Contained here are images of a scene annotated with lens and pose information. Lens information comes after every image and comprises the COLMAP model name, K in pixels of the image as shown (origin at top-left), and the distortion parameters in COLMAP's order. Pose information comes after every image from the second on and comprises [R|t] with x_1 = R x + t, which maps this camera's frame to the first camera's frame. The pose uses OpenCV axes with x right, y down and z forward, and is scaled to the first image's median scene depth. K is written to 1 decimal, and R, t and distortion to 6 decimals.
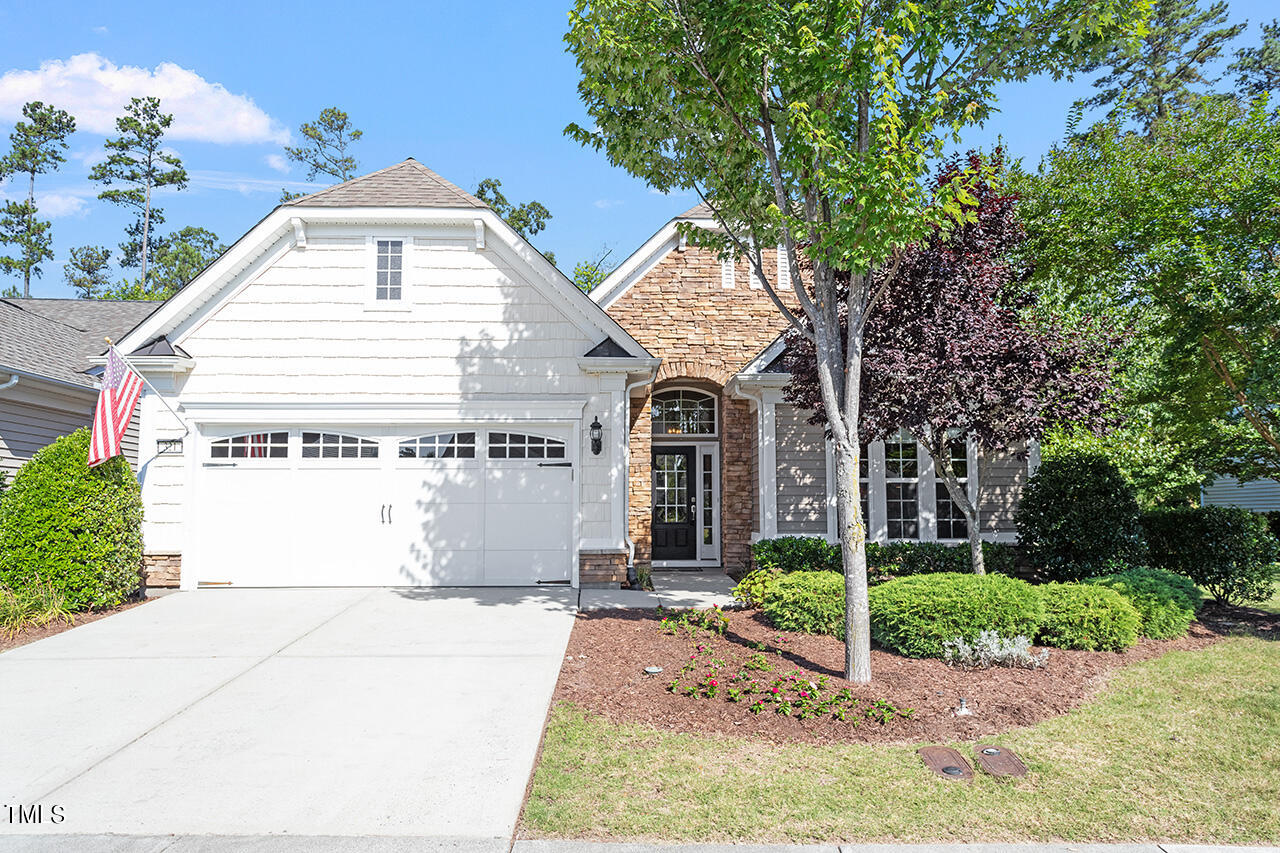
lens RADIAL K [[856.8, 0, 641.3], [0, 856.8, 427.1], [0, 0, 1]] dist [-0.000551, 0.000046]
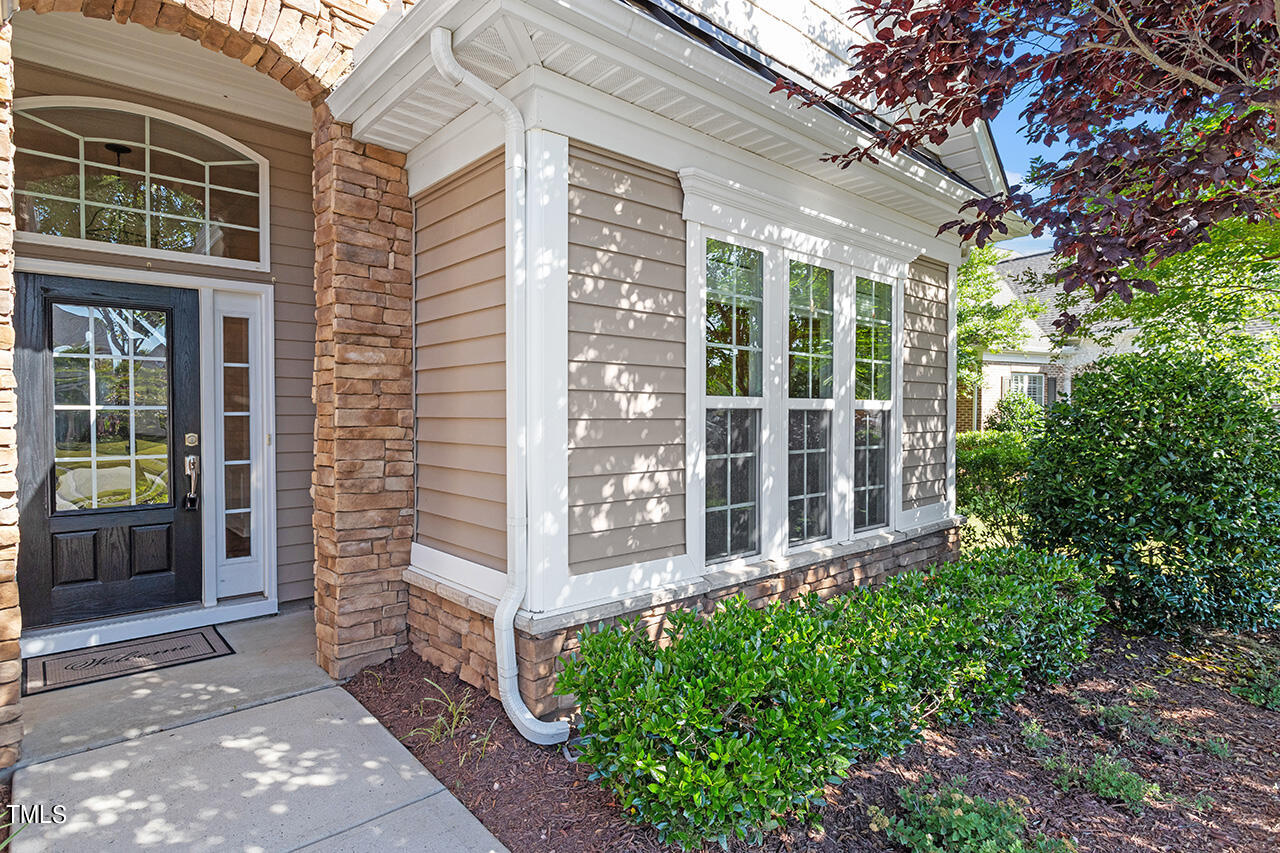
lens RADIAL K [[675.3, 0, 644.6], [0, 675.3, 434.2], [0, 0, 1]] dist [0.004076, 0.000492]
pose [[0.759401, -0.012507, 0.650502, 0.022631], [-0.074486, 0.991570, 0.106020, 0.042571], [-0.646345, -0.128965, 0.752068, 0.737343]]
